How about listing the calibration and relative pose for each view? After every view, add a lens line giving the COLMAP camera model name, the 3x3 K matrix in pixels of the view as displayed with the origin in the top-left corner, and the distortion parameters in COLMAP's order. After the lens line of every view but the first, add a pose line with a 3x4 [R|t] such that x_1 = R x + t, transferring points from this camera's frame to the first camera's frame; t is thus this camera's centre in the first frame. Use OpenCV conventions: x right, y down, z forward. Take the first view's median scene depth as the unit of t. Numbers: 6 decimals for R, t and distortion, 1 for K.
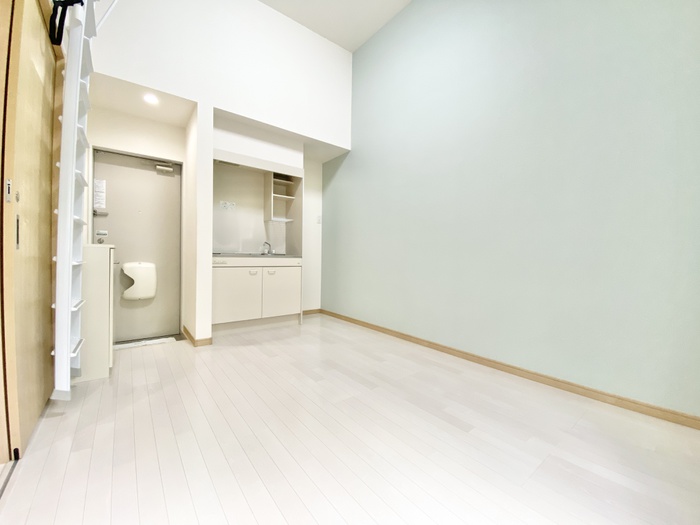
lens RADIAL K [[282.9, 0, 348.5], [0, 282.9, 261.8], [0, 0, 1]] dist [0.024732, -0.021480]
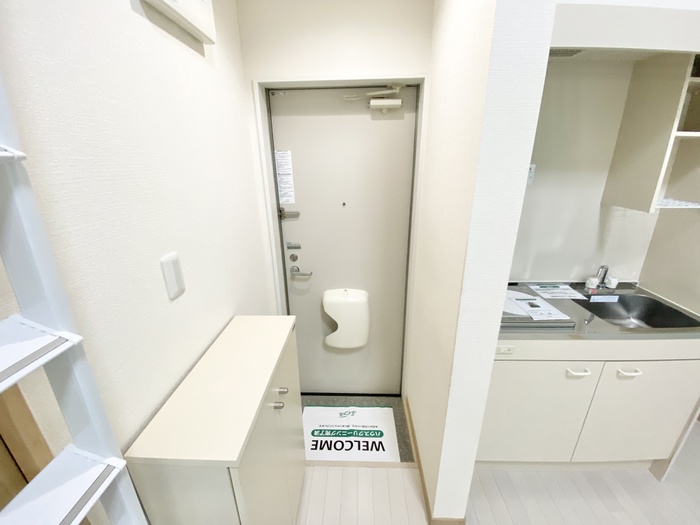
lens RADIAL K [[282.9, 0, 348.5], [0, 282.9, 261.8], [0, 0, 1]] dist [0.024732, -0.021480]
pose [[0.762680, 0.186476, -0.619311, -0.365558], [0.017197, 0.951350, 0.307631, -0.228325], [0.646548, -0.245275, 0.722369, 0.577528]]
